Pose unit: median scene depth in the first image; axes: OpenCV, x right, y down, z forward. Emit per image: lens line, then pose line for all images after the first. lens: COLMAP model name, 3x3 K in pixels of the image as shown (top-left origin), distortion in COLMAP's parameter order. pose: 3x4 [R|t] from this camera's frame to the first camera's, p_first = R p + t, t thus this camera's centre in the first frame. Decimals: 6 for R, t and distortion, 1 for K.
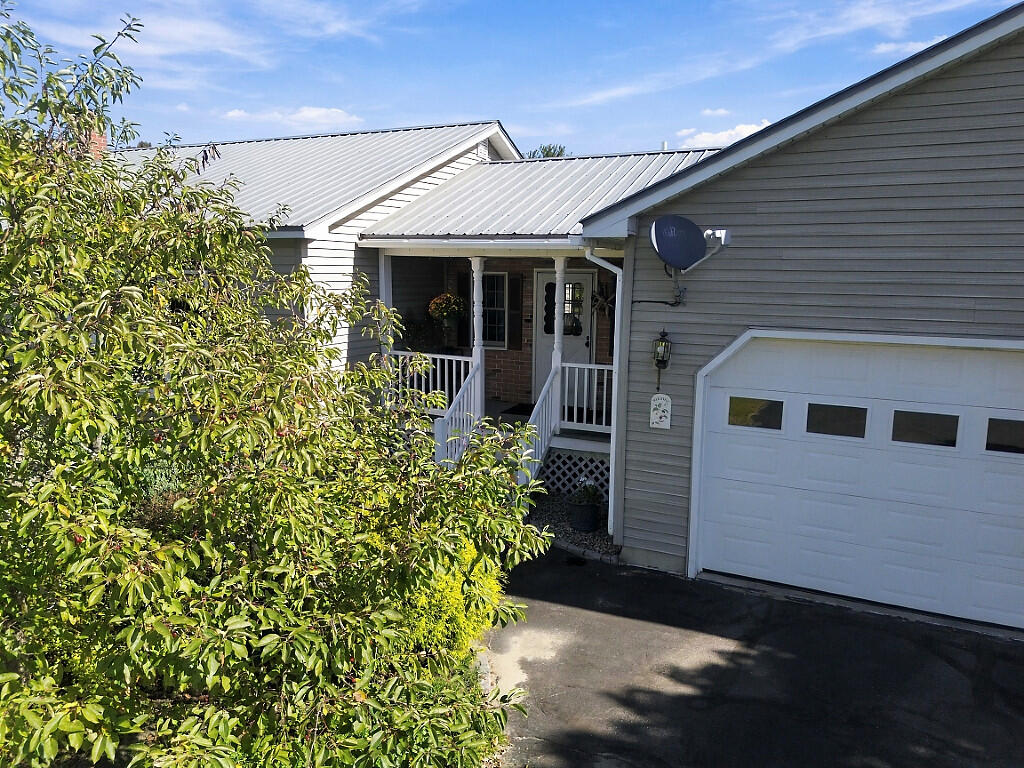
lens RADIAL K [[706.1, 0, 508.8], [0, 706.1, 391.2], [0, 0, 1]] dist [0.041087, 0.000355]
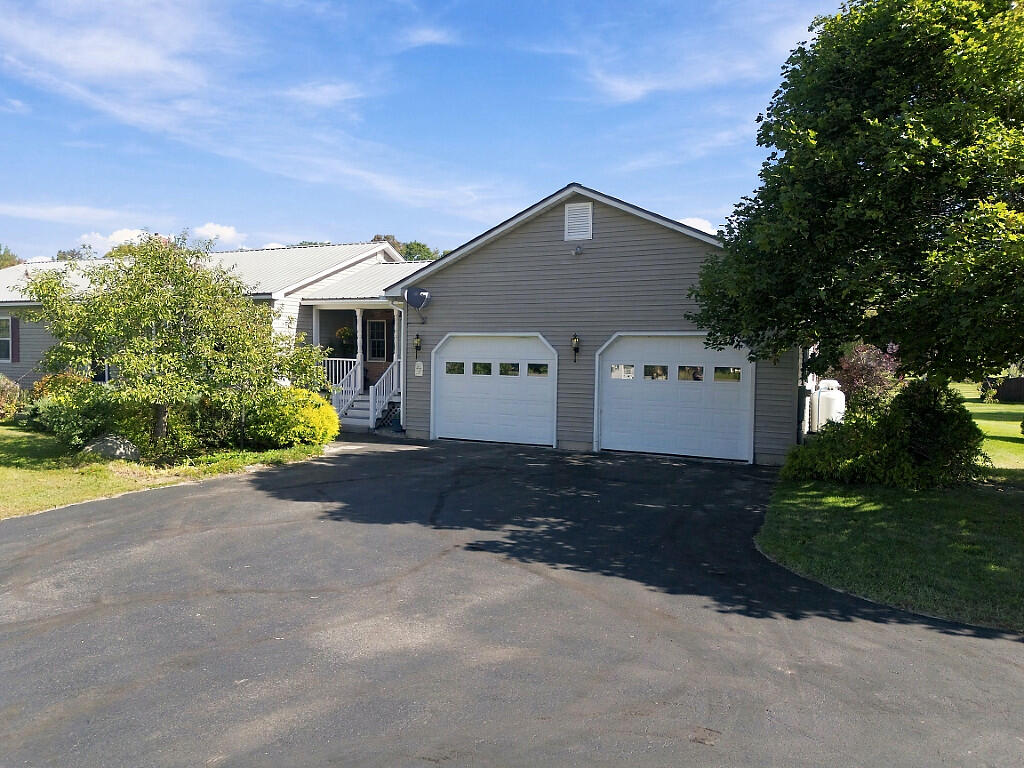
lens RADIAL K [[706.1, 0, 516.2], [0, 706.1, 379.4], [0, 0, 1]] dist [0.041087, 0.000355]
pose [[0.999886, 0.002285, 0.014920, 0.395407], [-0.000265, 0.990984, -0.133983, 0.296632], [-0.015091, 0.133964, 0.990871, -1.043443]]
